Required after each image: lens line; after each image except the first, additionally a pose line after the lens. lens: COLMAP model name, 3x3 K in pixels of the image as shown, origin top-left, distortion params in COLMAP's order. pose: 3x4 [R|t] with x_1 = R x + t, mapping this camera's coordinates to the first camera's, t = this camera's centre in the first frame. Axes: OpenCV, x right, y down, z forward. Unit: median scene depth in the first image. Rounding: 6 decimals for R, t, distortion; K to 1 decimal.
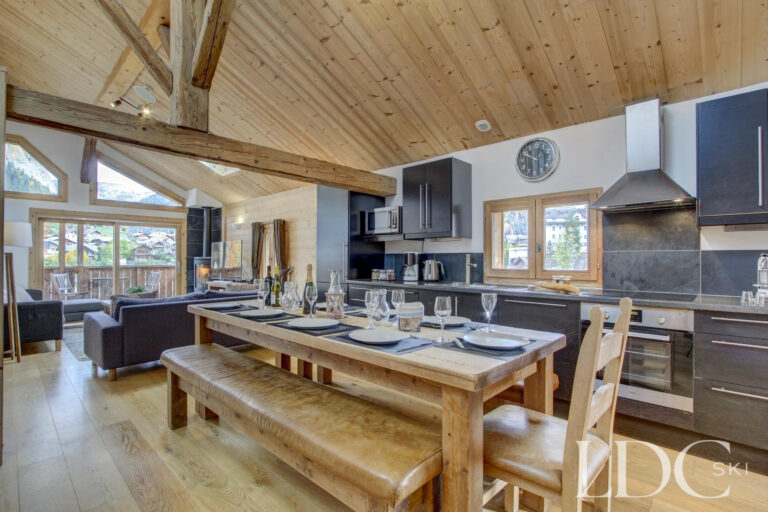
lens RADIAL K [[357.8, 0, 381.9], [0, 357.8, 259.4], [0, 0, 1]] dist [-0.014799, 0.003017]
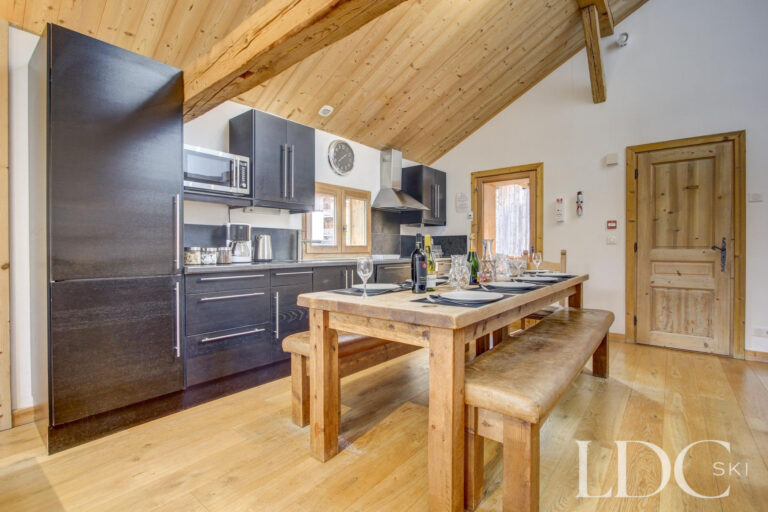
lens RADIAL K [[357.8, 0, 389.9], [0, 357.8, 251.4], [0, 0, 1]] dist [-0.014799, 0.003017]
pose [[-0.085068, -0.013555, 0.996283, -0.696478], [-0.007635, 0.999887, 0.012952, 0.025786], [-0.996346, -0.006505, -0.085162, 0.787806]]
